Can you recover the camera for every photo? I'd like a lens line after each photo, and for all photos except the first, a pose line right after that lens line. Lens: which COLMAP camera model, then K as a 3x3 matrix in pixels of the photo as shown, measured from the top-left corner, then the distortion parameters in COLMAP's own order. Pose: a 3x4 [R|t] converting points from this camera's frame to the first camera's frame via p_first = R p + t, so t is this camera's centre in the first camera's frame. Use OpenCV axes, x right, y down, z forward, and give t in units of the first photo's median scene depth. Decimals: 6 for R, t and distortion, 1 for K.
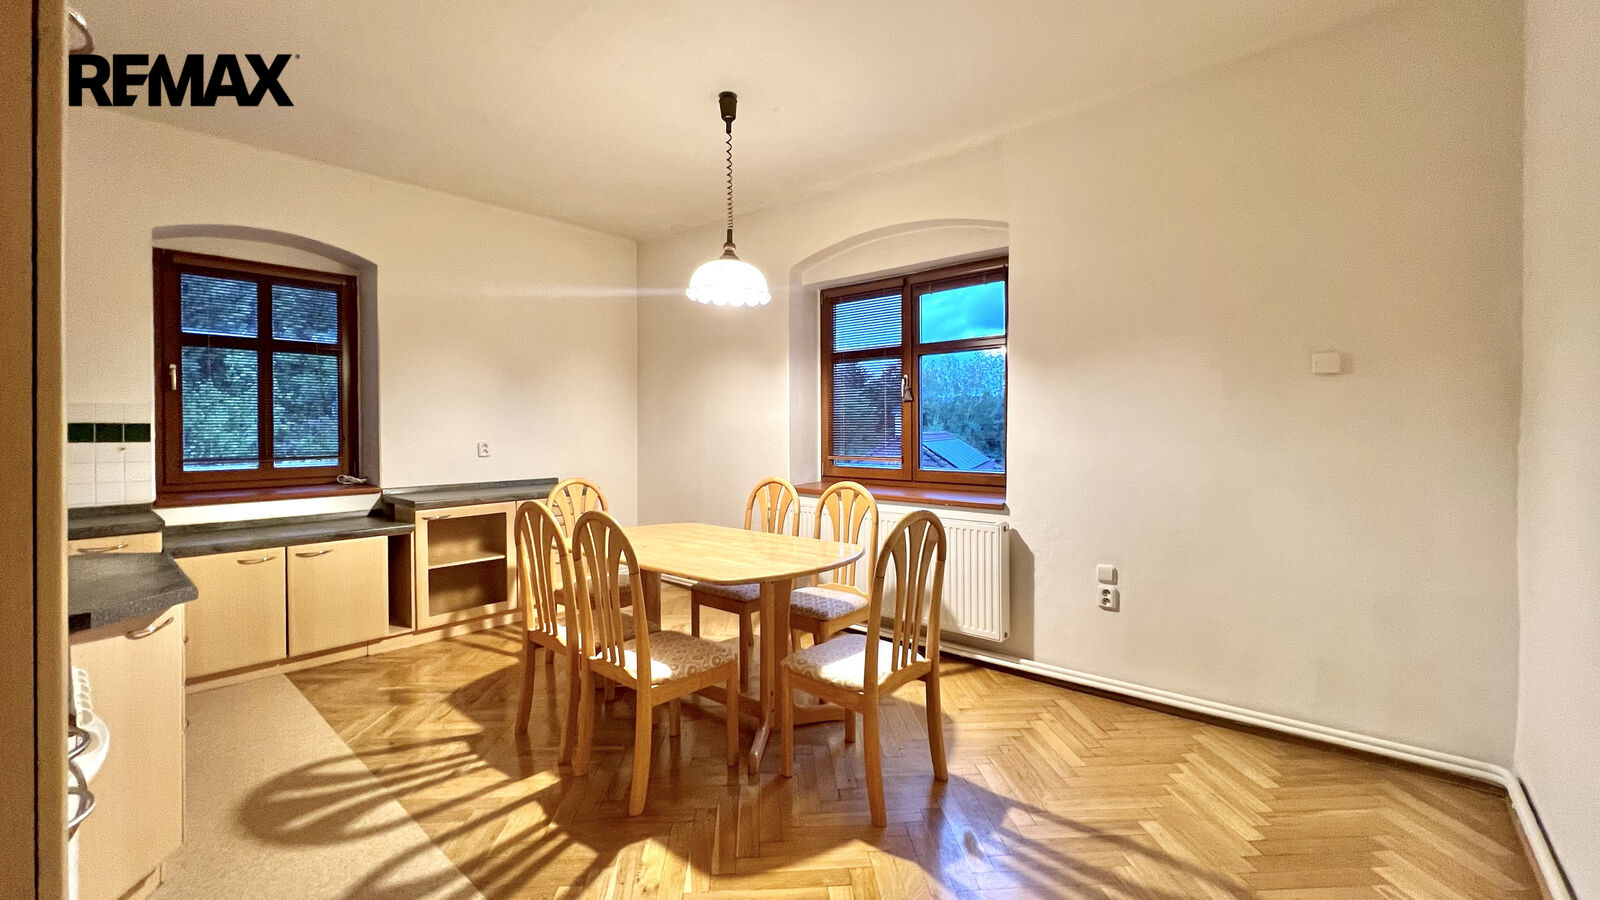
lens RADIAL K [[639.1, 0, 800.0], [0, 639.1, 450.0], [0, 0, 1]] dist [-0.000112, -0.000029]
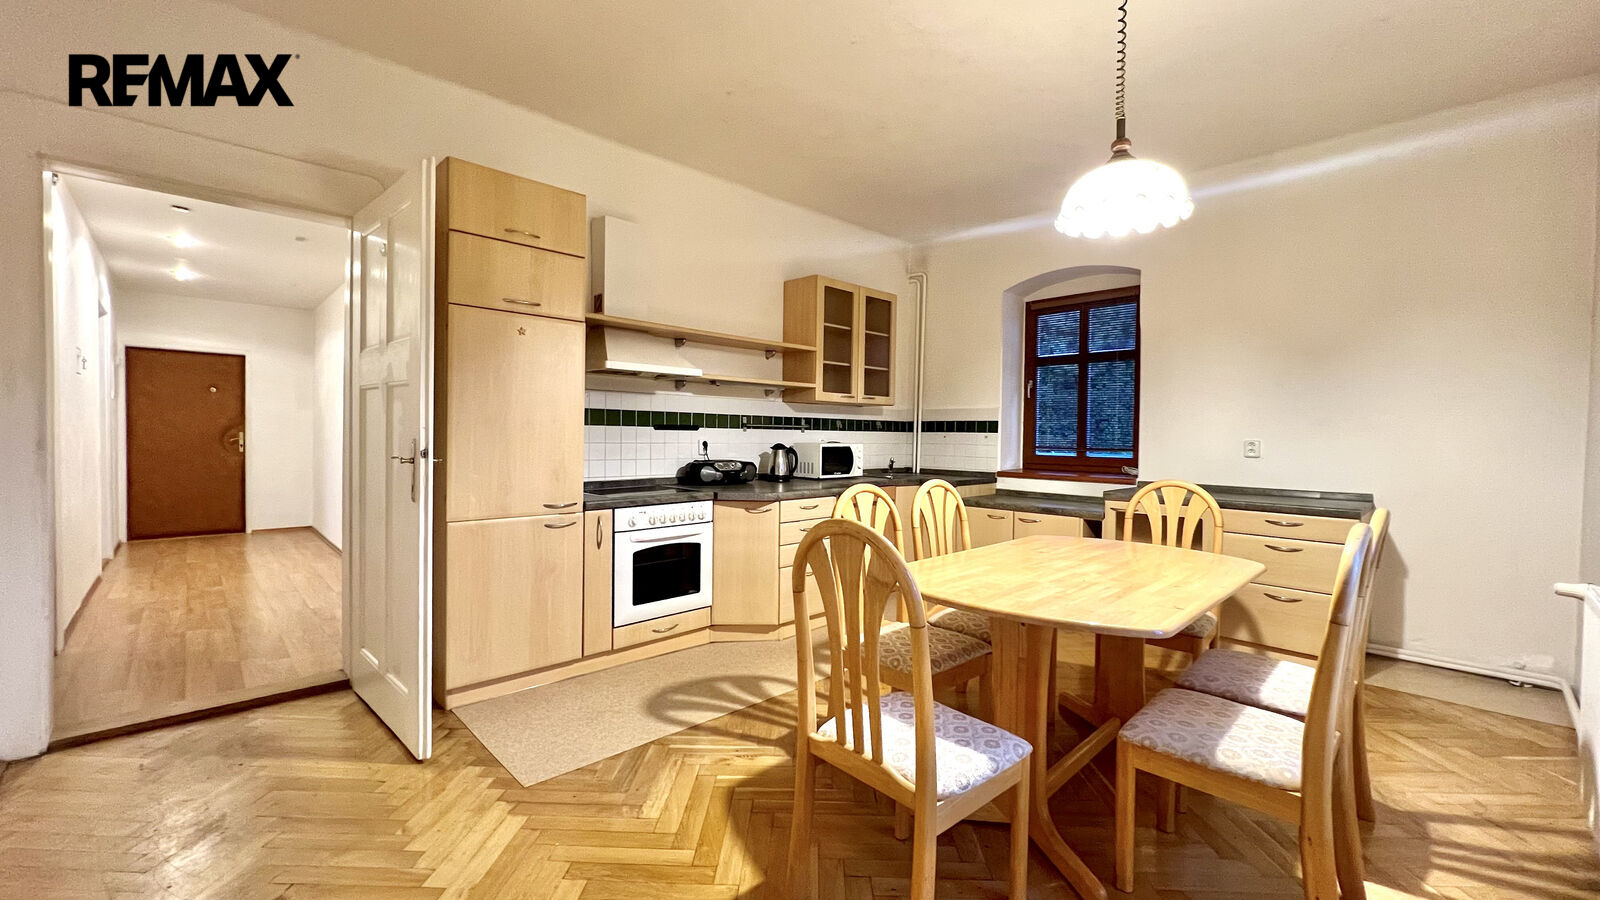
lens RADIAL K [[640.1, 0, 800.0], [0, 640.1, 450.0], [0, 0, 1]] dist [0.000376, 0.000016]
pose [[-0.087191, 0.024302, -0.995895, 0.566851], [-0.042110, 0.998719, 0.028058, 0.005081], [0.995301, 0.044383, -0.086056, 0.673541]]
